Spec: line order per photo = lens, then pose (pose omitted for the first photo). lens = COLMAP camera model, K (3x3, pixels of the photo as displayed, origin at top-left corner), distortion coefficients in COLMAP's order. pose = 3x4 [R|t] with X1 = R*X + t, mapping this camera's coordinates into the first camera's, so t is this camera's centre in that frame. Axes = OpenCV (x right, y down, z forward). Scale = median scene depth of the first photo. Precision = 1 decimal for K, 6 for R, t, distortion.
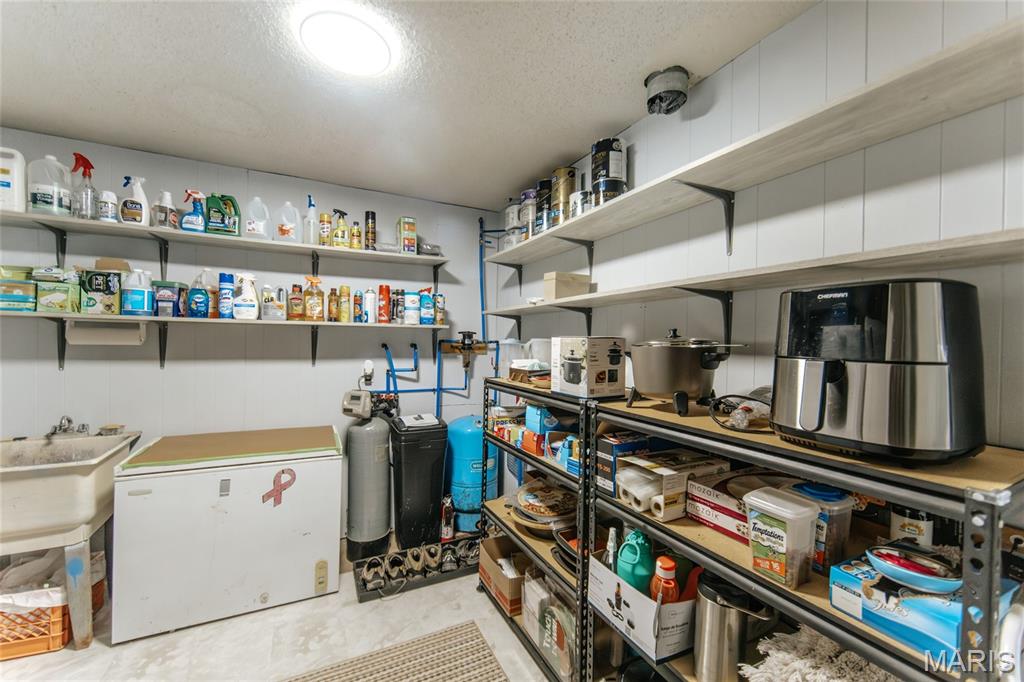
lens RADIAL K [[399.2, 0, 509.2], [0, 399.2, 342.5], [0, 0, 1]] dist [-0.001195, -0.000933]
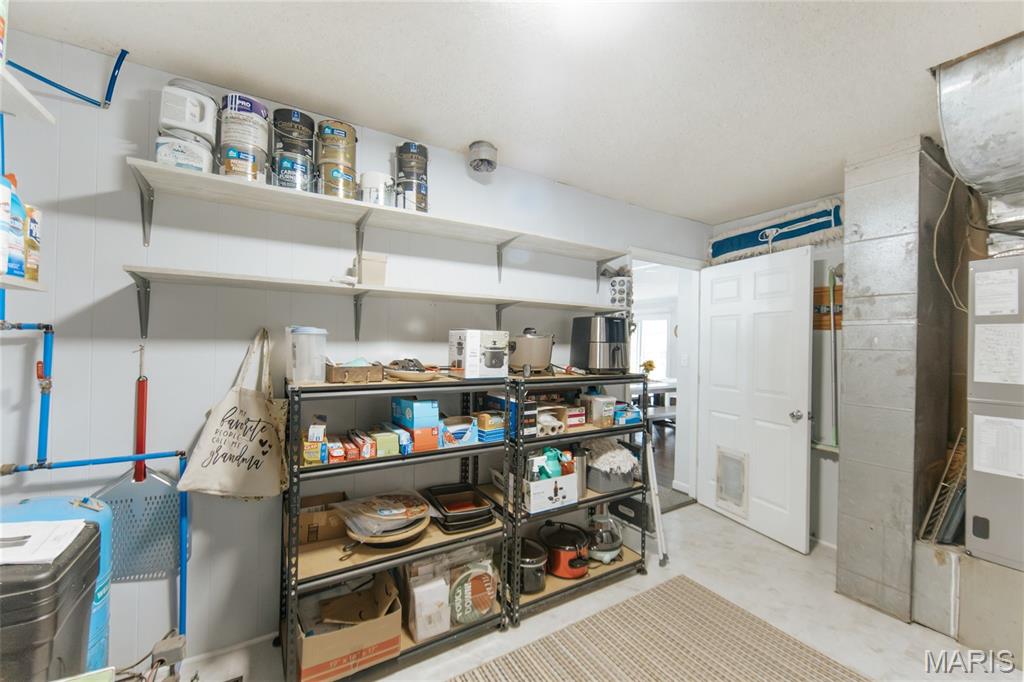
lens RADIAL K [[399.2, 0, 511.6], [0, 399.2, 341.2], [0, 0, 1]] dist [-0.001195, -0.000933]
pose [[-0.074197, -0.007511, 0.997215, -1.102025], [-0.013237, 0.999891, 0.006547, 0.010618], [-0.997156, -0.012715, -0.074288, 1.062652]]
